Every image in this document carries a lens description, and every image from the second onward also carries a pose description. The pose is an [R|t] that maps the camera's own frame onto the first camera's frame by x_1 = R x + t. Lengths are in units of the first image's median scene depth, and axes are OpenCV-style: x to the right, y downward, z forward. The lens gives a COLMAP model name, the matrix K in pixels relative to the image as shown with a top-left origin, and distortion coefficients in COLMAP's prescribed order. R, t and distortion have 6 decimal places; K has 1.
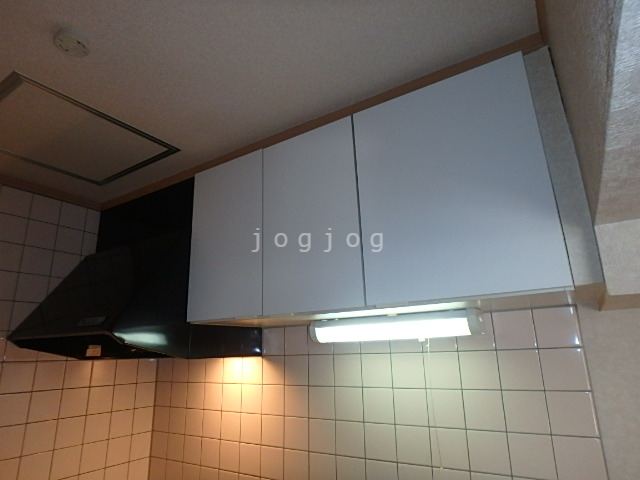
lens RADIAL K [[400.7, 0, 317.6], [0, 400.7, 241.3], [0, 0, 1]] dist [-0.007221, -0.003250]
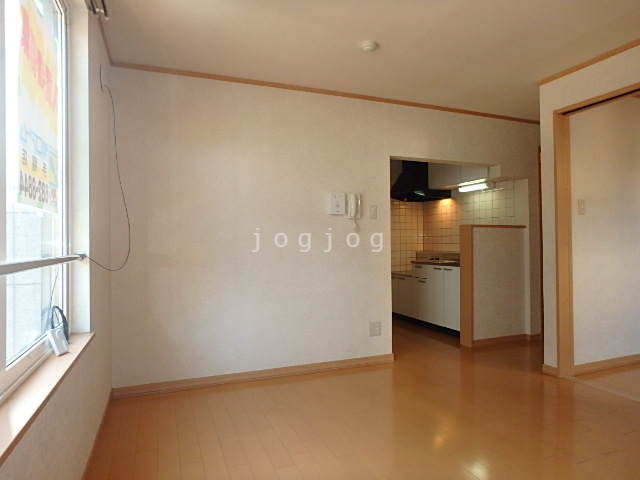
lens RADIAL K [[400.7, 0, 318.6], [0, 400.7, 239.2], [0, 0, 1]] dist [-0.007221, -0.003250]
pose [[0.811510, 0.016906, -0.584094, 1.004805], [0.149826, 0.960146, 0.235951, -0.383252], [0.564805, -0.278989, 0.776634, -2.568321]]
